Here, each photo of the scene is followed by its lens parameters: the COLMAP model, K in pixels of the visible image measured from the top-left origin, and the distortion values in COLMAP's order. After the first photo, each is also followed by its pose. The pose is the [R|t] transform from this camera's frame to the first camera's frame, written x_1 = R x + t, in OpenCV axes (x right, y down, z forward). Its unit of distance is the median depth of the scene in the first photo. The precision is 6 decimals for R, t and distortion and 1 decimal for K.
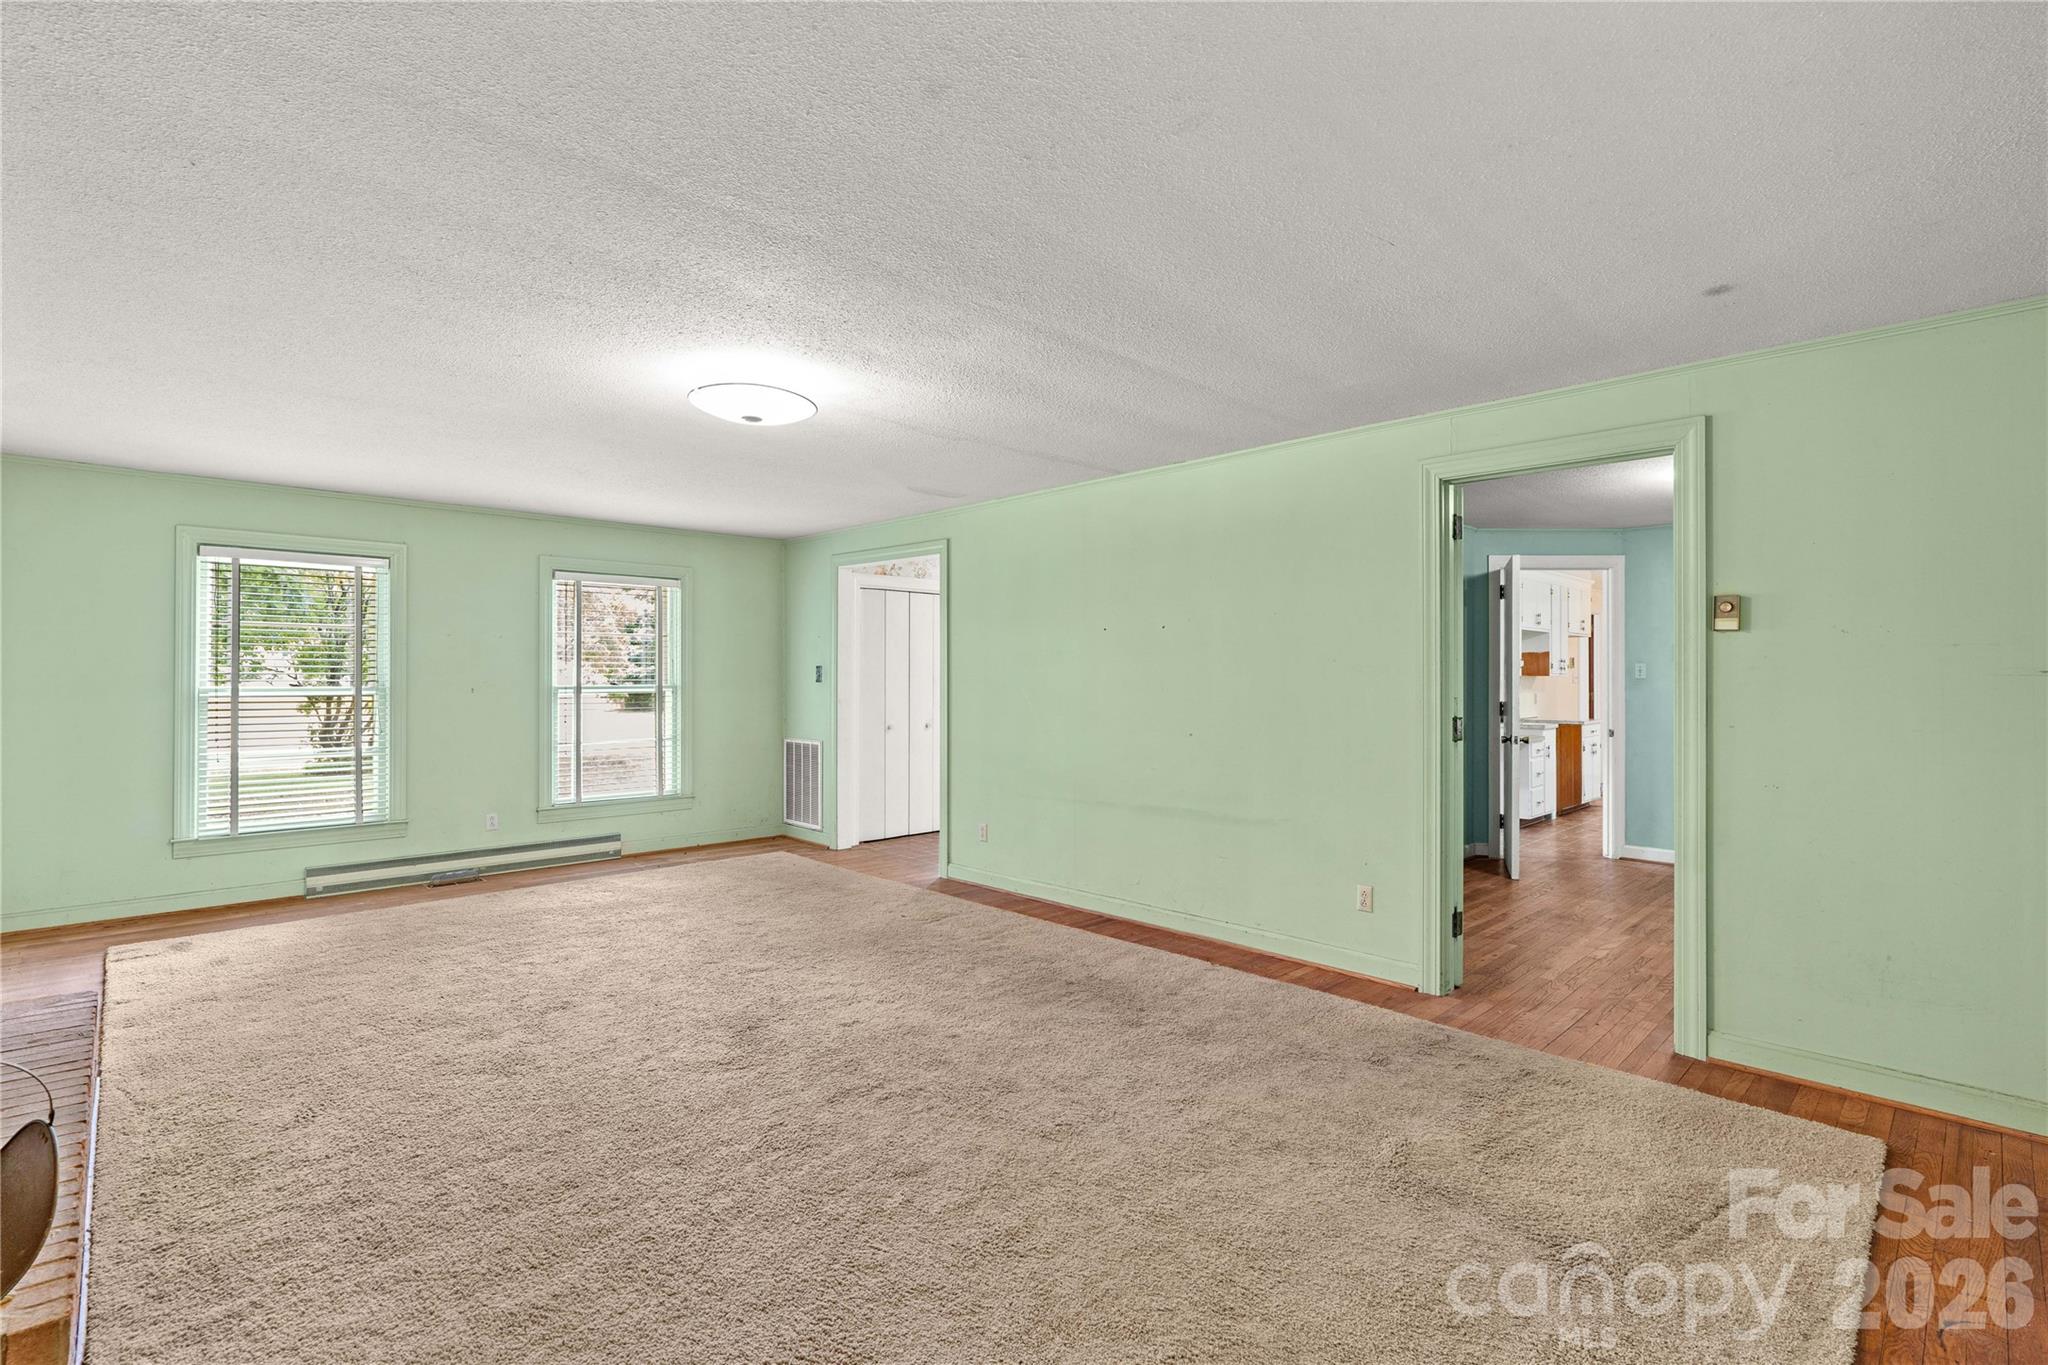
lens RADIAL K [[937.7, 0, 1019.5], [0, 937.7, 681.9], [0, 0, 1]] dist [-0.002988, 0.000350]
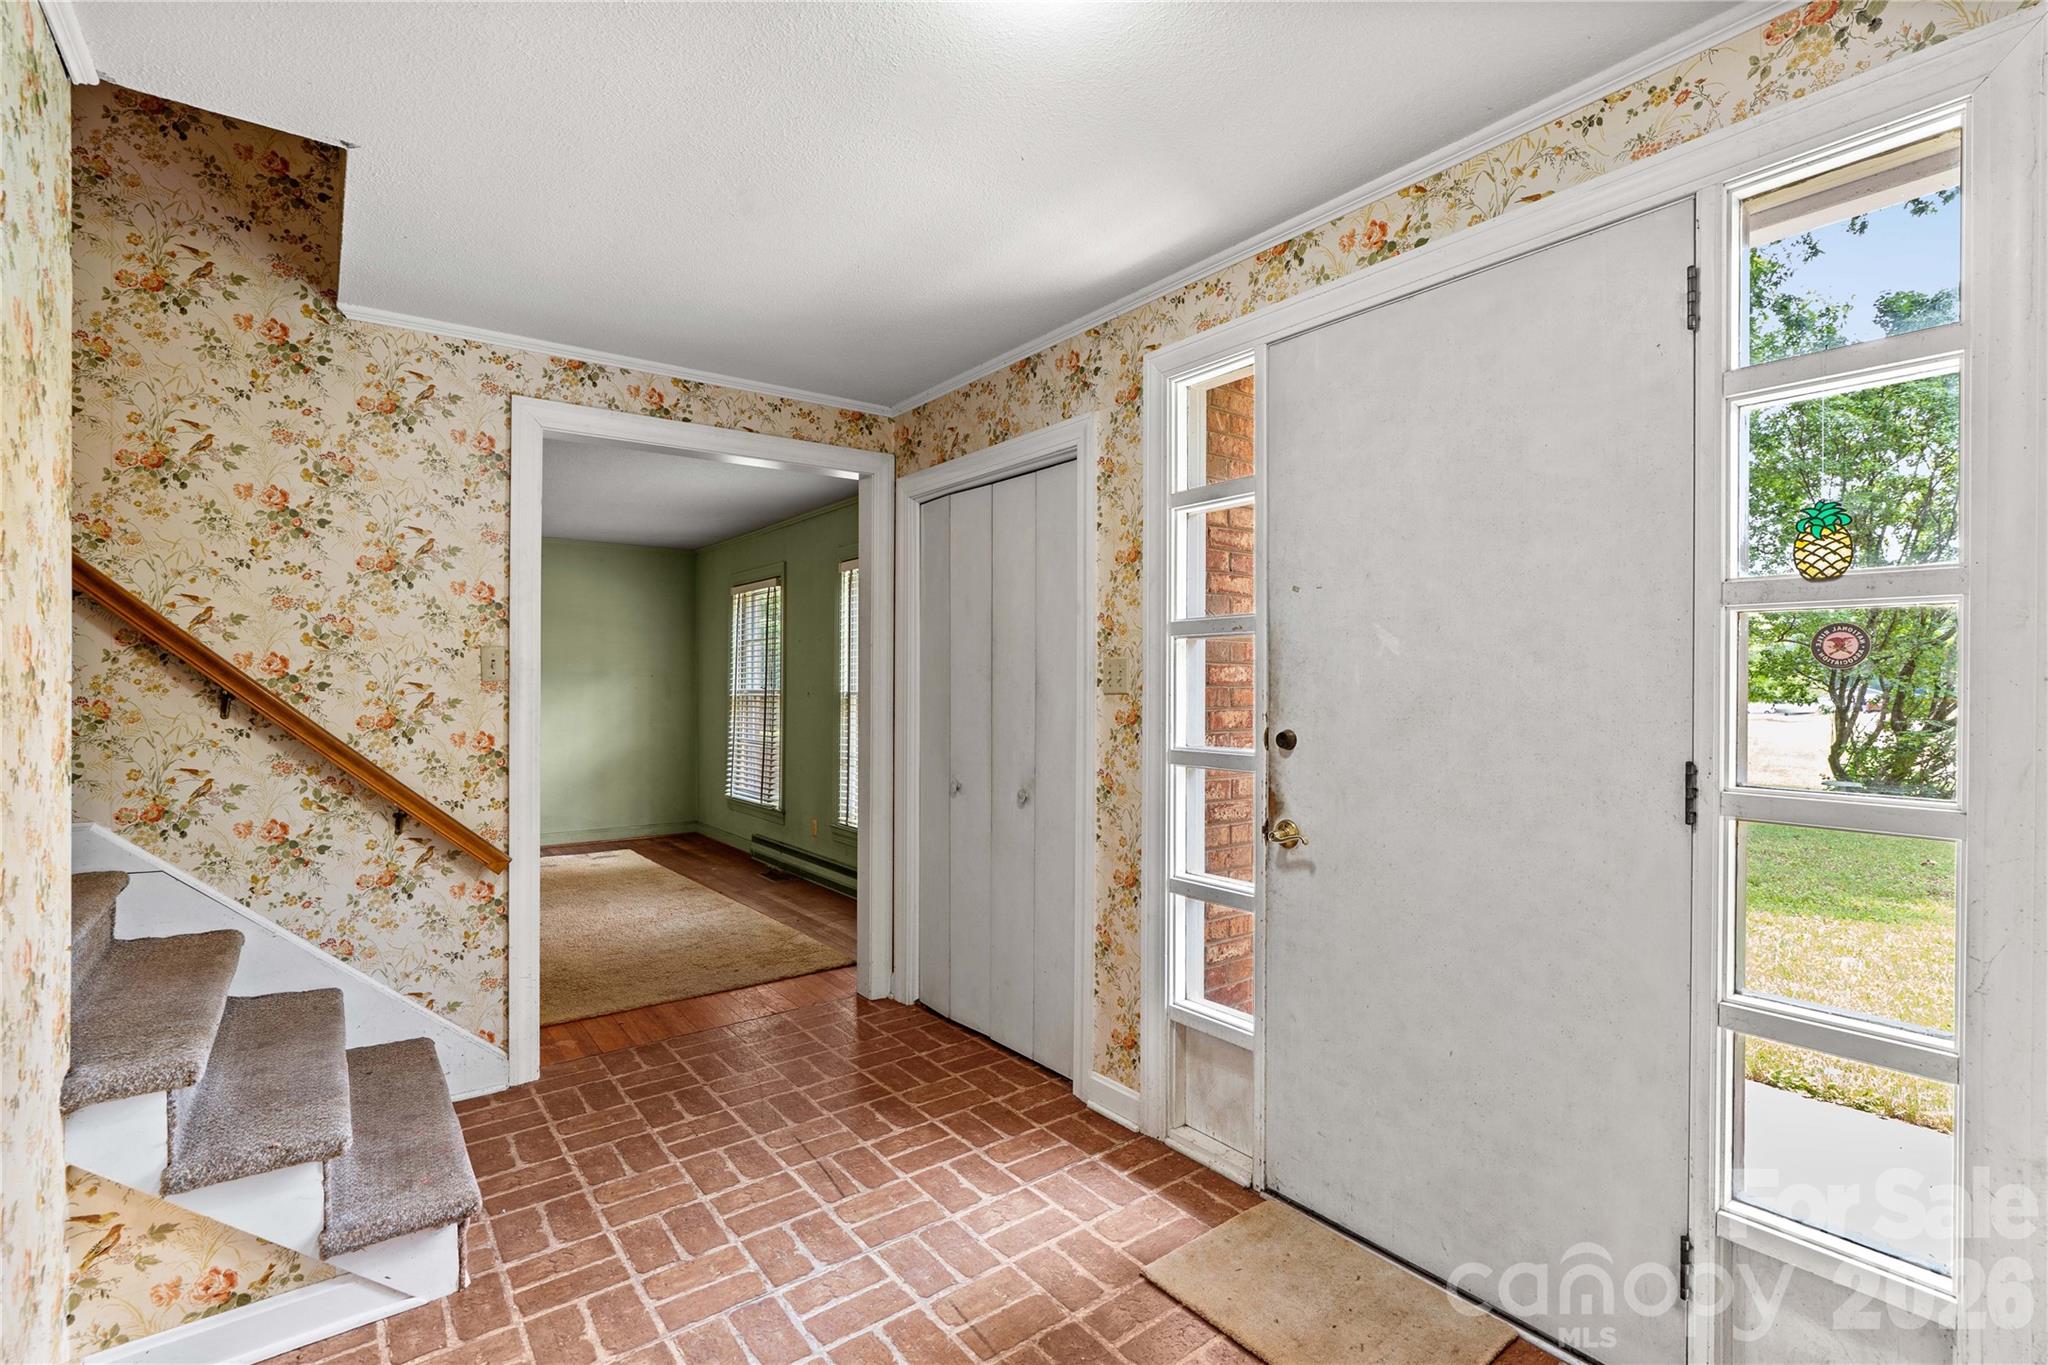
lens RADIAL K [[937.7, 0, 1019.5], [0, 937.7, 681.9], [0, 0, 1]] dist [-0.002988, 0.000350]
pose [[-0.117828, -0.000388, -0.993034, 0.321614], [-0.000254, 1.000000, -0.000360, -0.003352], [0.993034, 0.000210, -0.117828, 1.097382]]
